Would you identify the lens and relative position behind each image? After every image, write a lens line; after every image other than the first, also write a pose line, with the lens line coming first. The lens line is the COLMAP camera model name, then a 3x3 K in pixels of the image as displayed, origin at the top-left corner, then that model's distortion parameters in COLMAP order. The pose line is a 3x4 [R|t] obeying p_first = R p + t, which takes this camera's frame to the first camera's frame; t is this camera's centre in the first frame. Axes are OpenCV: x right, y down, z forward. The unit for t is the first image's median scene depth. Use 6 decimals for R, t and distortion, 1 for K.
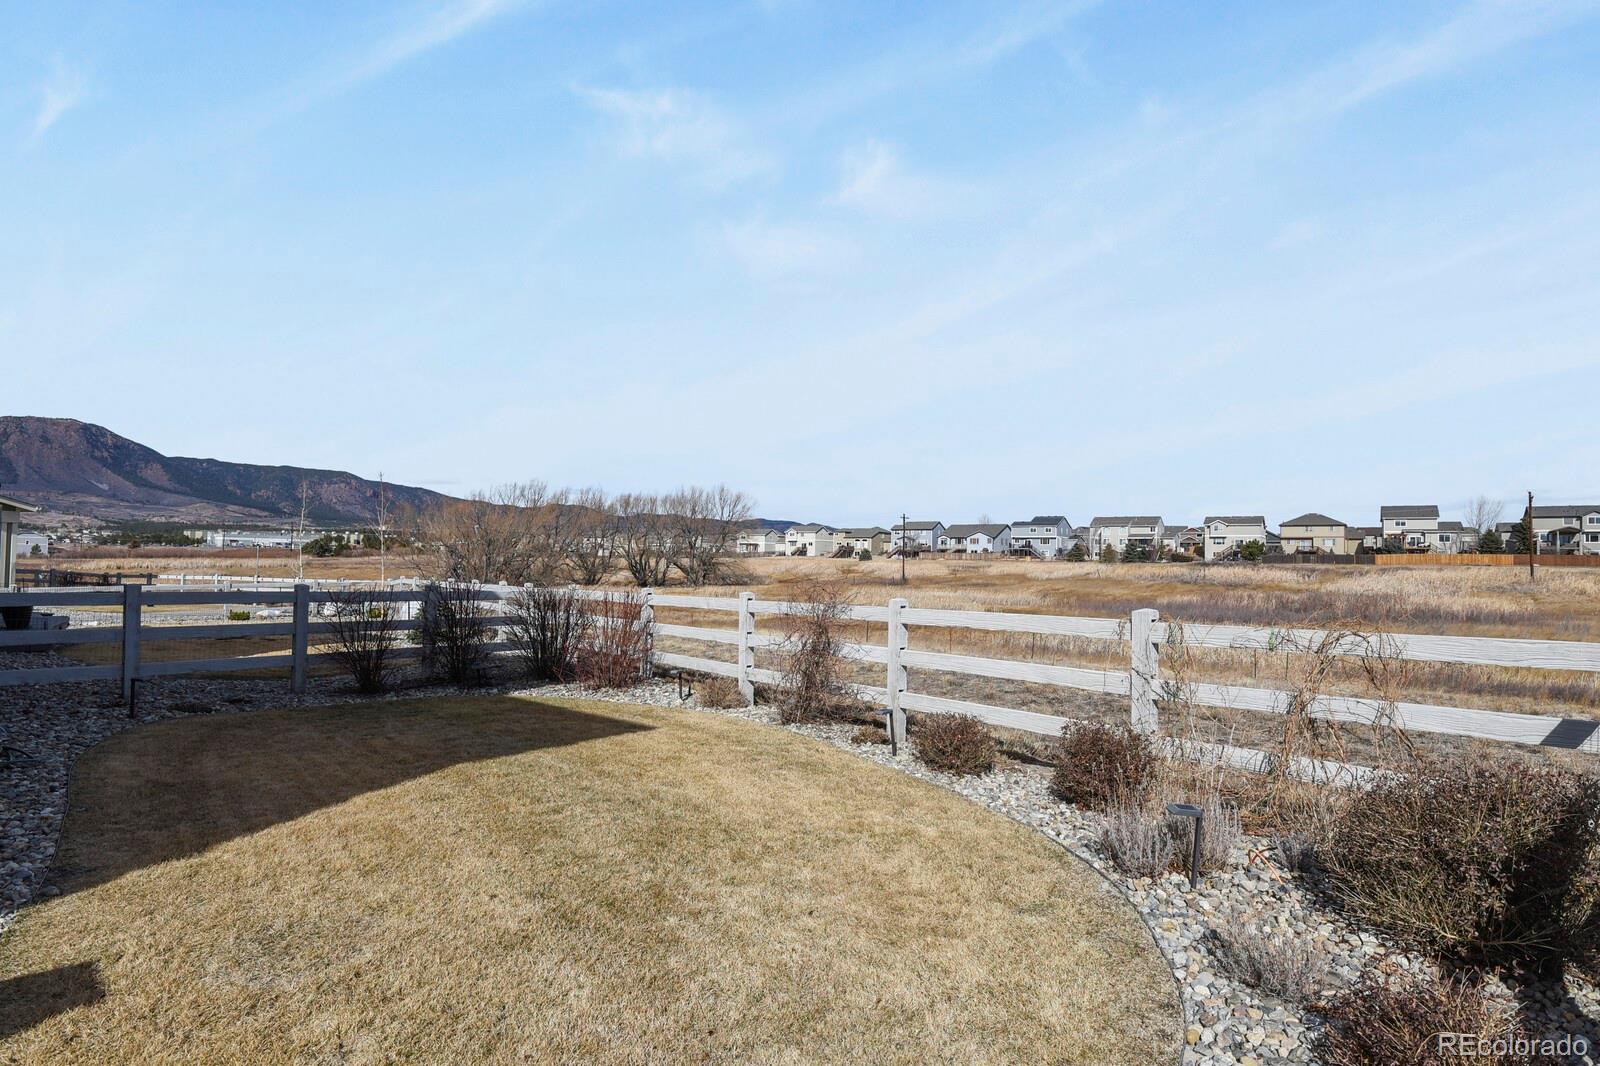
lens RADIAL K [[786.6, 0, 792.1], [0, 786.6, 529.0], [0, 0, 1]] dist [-0.014763, -0.001796]
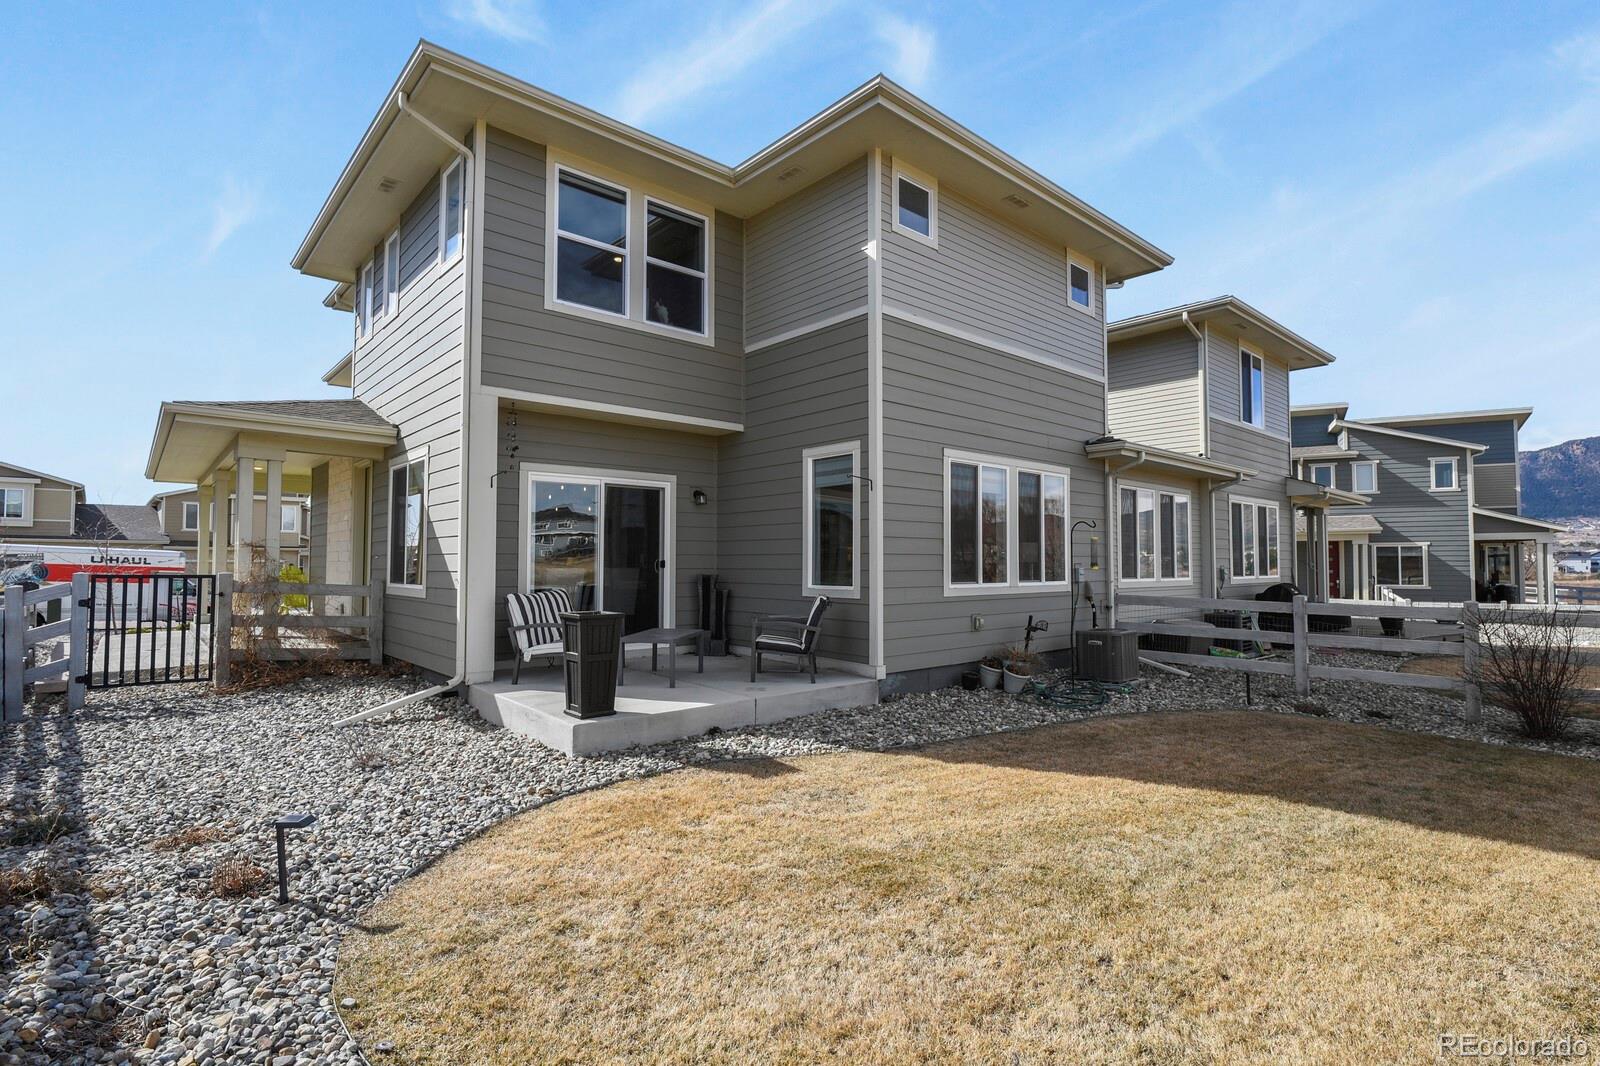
lens RADIAL K [[786.6, 0, 800.6], [0, 786.6, 538.1], [0, 0, 1]] dist [-0.014763, -0.001796]
pose [[-0.123214, -0.058620, -0.990647, 0.750103], [0.038556, 0.997217, -0.063804, 0.072864], [0.991631, -0.046057, -0.120611, 0.877409]]
